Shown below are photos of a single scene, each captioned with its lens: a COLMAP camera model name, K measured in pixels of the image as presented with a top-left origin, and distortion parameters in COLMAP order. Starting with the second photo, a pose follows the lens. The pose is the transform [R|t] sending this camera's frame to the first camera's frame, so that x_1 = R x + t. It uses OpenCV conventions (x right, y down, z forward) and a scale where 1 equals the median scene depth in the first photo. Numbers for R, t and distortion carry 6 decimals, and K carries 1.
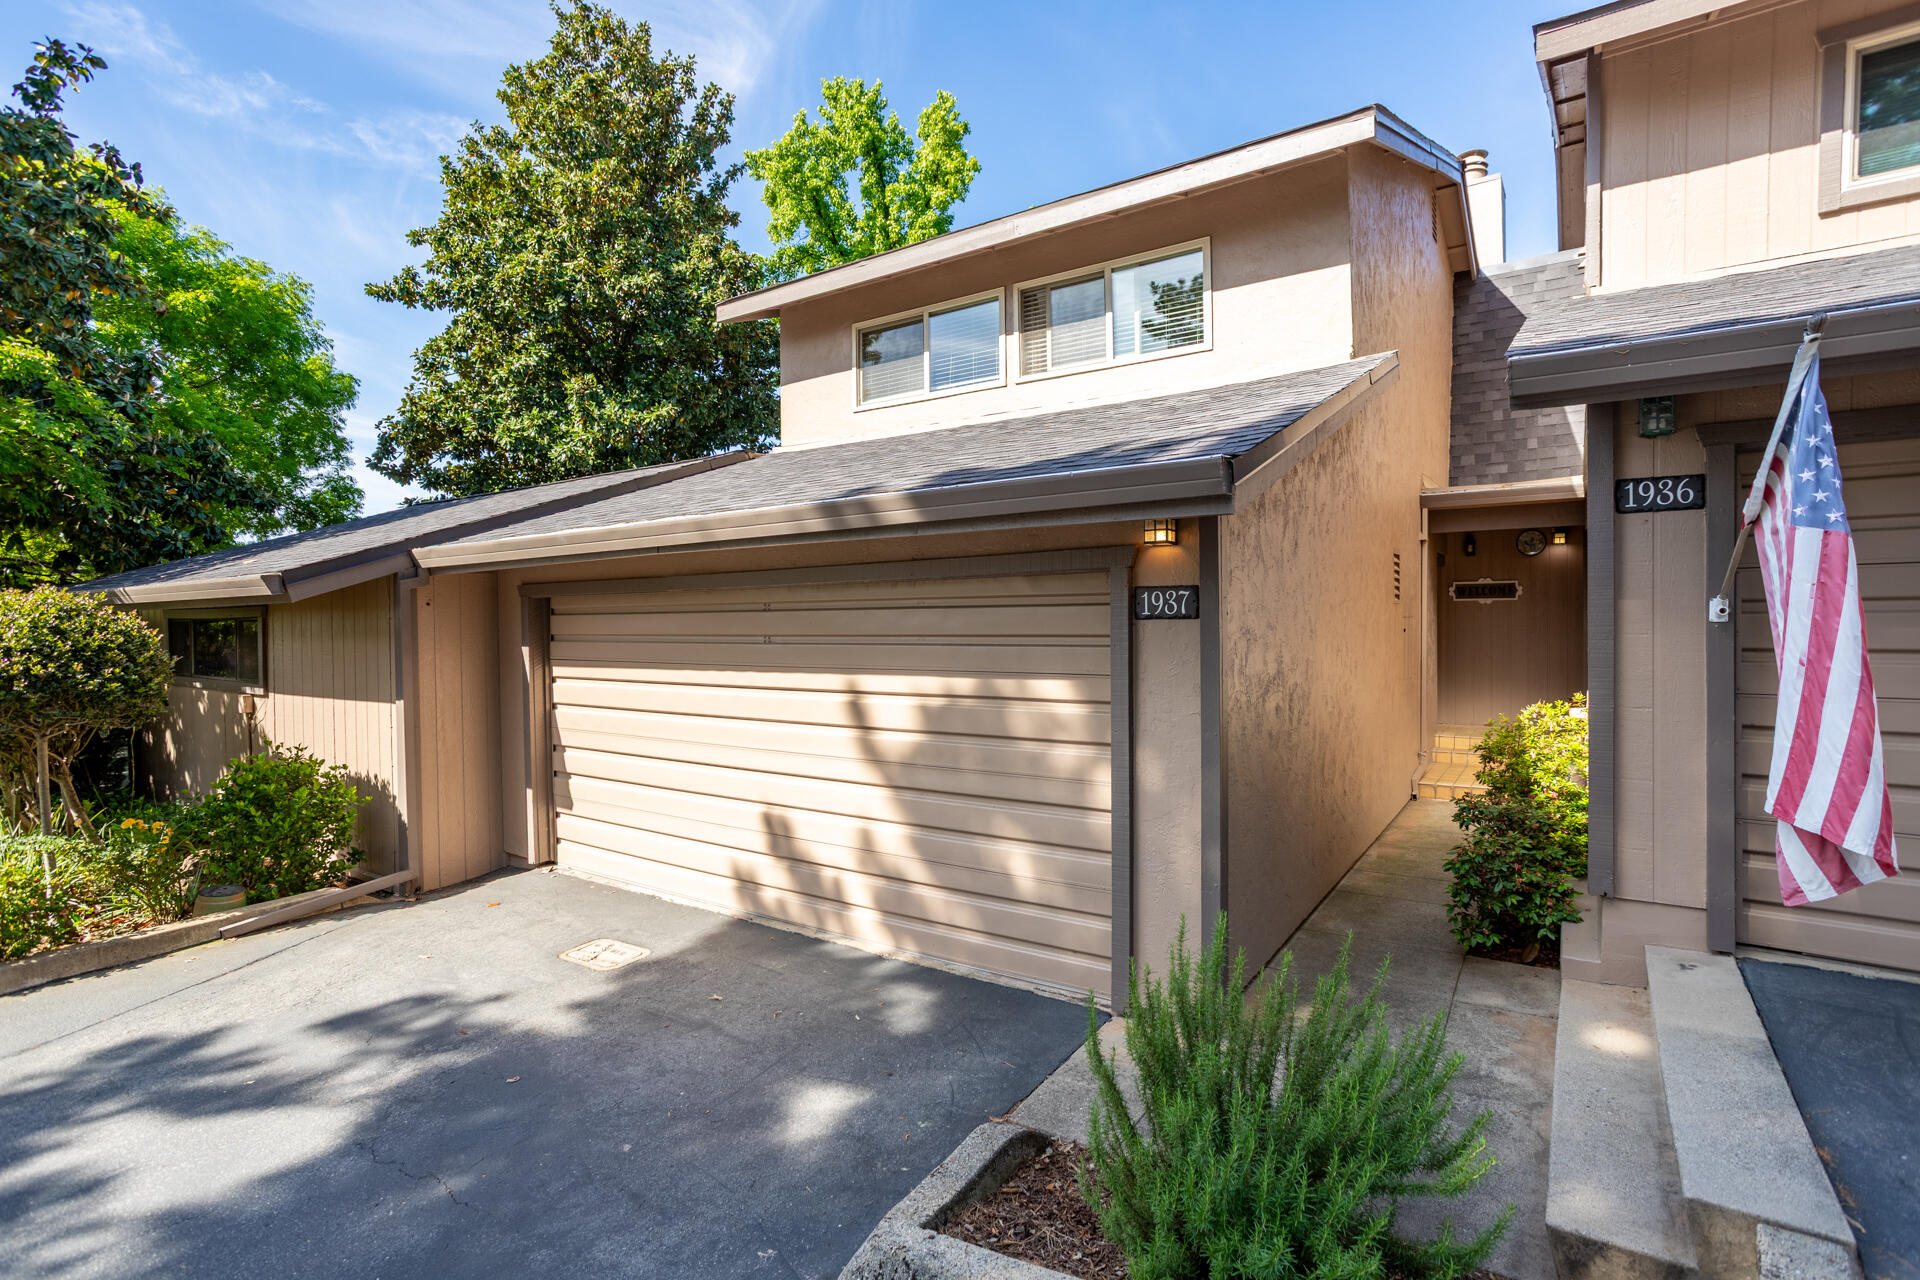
lens RADIAL K [[889.1, 0, 959.4], [0, 889.1, 620.0], [0, 0, 1]] dist [-0.053532, 0.030727]
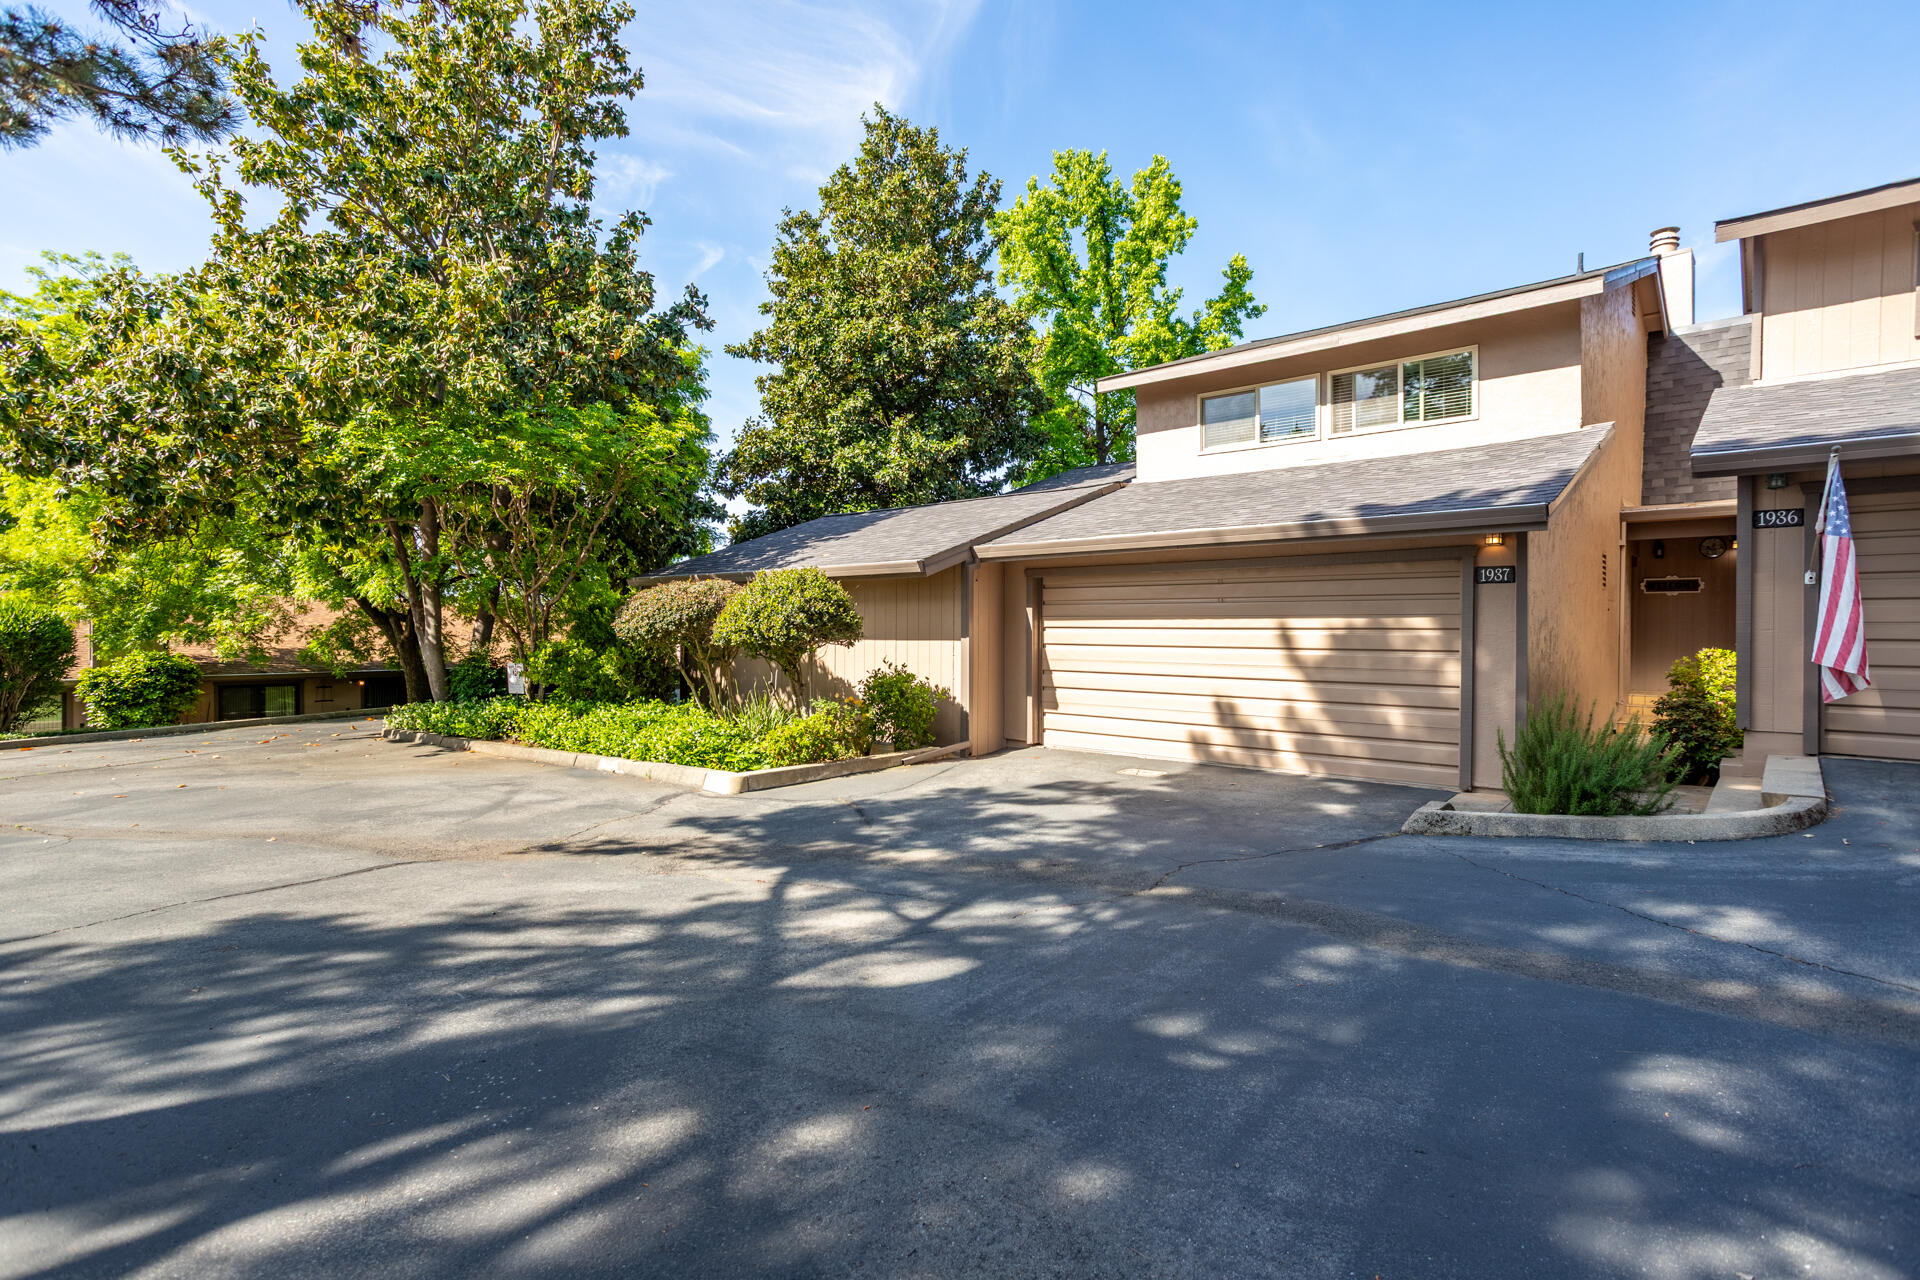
lens RADIAL K [[889.1, 0, 959.4], [0, 889.1, 620.0], [0, 0, 1]] dist [-0.053532, 0.030727]
pose [[0.989721, 0.014540, -0.142273, -0.321090], [-0.015690, 0.999853, -0.006962, 0.054780], [0.142151, 0.009122, 0.989803, -0.522794]]
